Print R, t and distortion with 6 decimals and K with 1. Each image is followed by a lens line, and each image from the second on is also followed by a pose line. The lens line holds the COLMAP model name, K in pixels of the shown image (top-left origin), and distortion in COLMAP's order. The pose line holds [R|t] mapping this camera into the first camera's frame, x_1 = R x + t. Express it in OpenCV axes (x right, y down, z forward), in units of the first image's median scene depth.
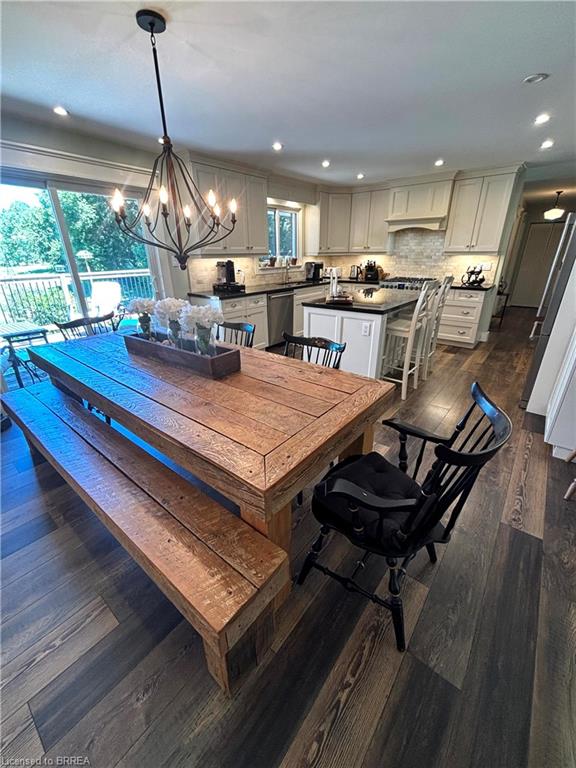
lens RADIAL K [[311.0, 0, 288.0], [0, 311.0, 384.0], [0, 0, 1]] dist [0.000315, 0.000066]
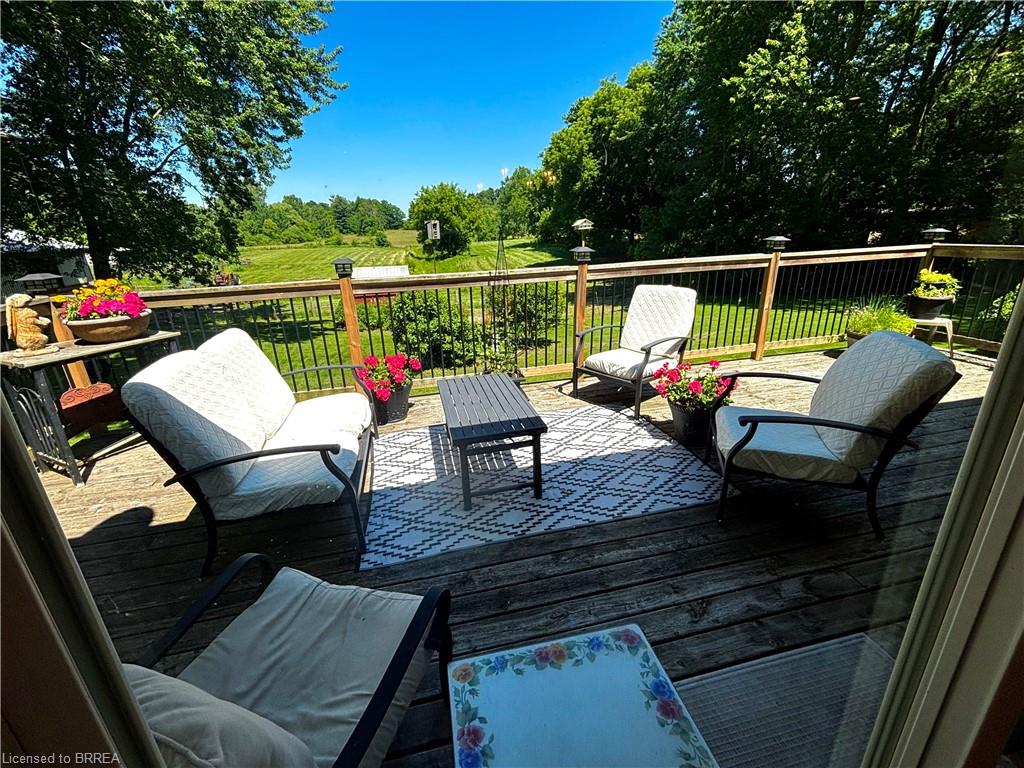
lens RADIAL K [[414.7, 0, 512.0], [0, 414.7, 384.0], [0, 0, 1]] dist [0.000315, 0.000066]
pose [[0.785920, 0.192855, -0.587484, -0.197185], [-0.204380, 0.977736, 0.047550, -0.090231], [0.583574, 0.082700, 0.807838, 0.217072]]
